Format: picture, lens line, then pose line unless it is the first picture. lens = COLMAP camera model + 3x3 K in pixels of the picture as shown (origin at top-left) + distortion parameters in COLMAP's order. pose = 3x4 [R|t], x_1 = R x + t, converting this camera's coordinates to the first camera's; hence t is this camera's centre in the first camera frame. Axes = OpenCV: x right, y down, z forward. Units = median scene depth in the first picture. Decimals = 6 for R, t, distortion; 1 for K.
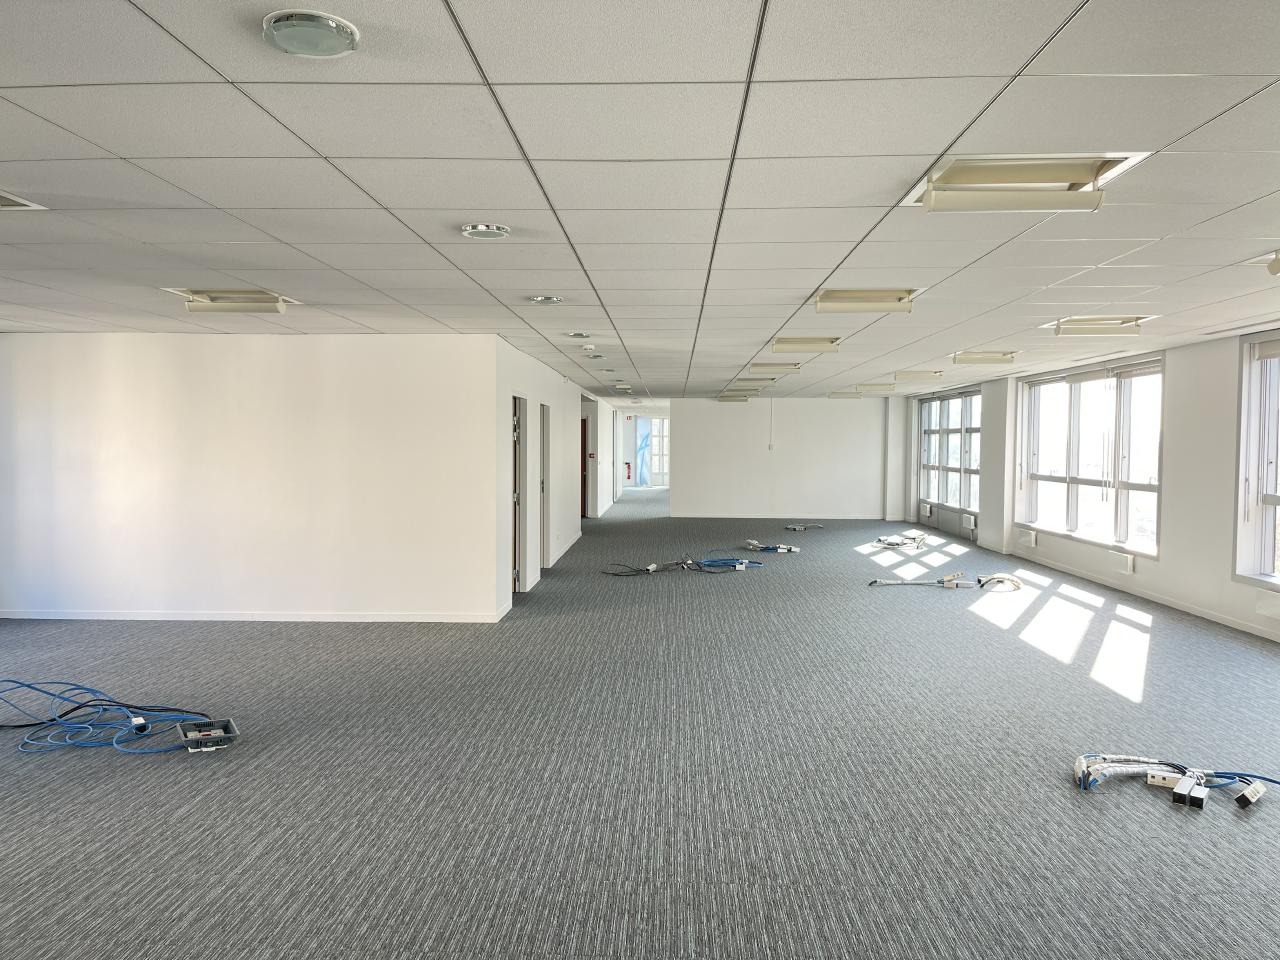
lens RADIAL K [[957.4, 0, 644.4], [0, 957.4, 490.8], [0, 0, 1]] dist [0.085368, -0.103366]
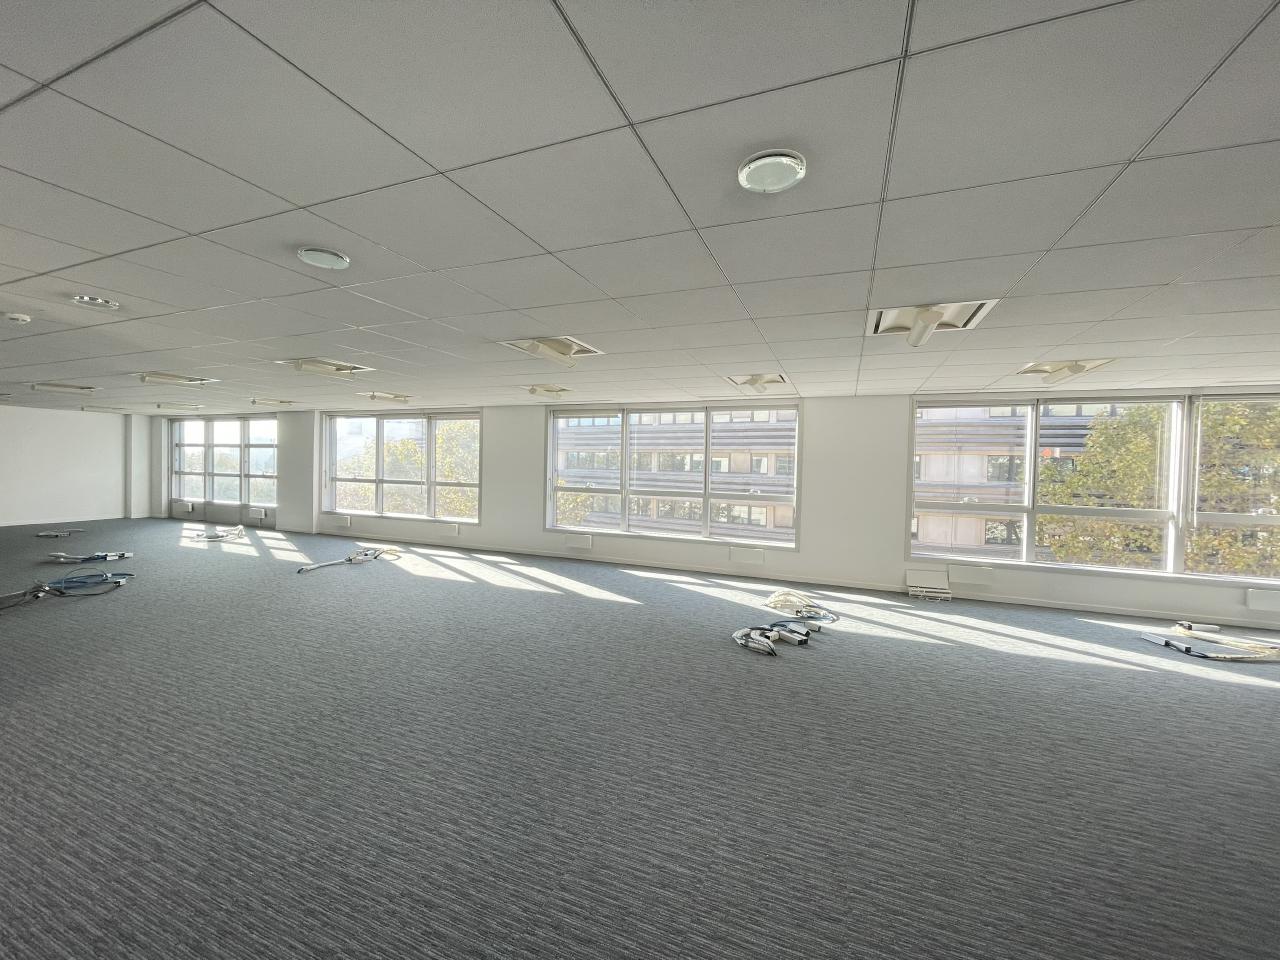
lens RADIAL K [[512.1, 0, 640.0], [0, 512.1, 480.0], [0, 0, 1]] dist [-0.002154, -0.000267]
pose [[0.357299, -0.030701, 0.933485, -0.371409], [0.030726, 0.999305, 0.021105, -0.034931], [-0.933484, 0.021141, 0.357994, 0.631453]]
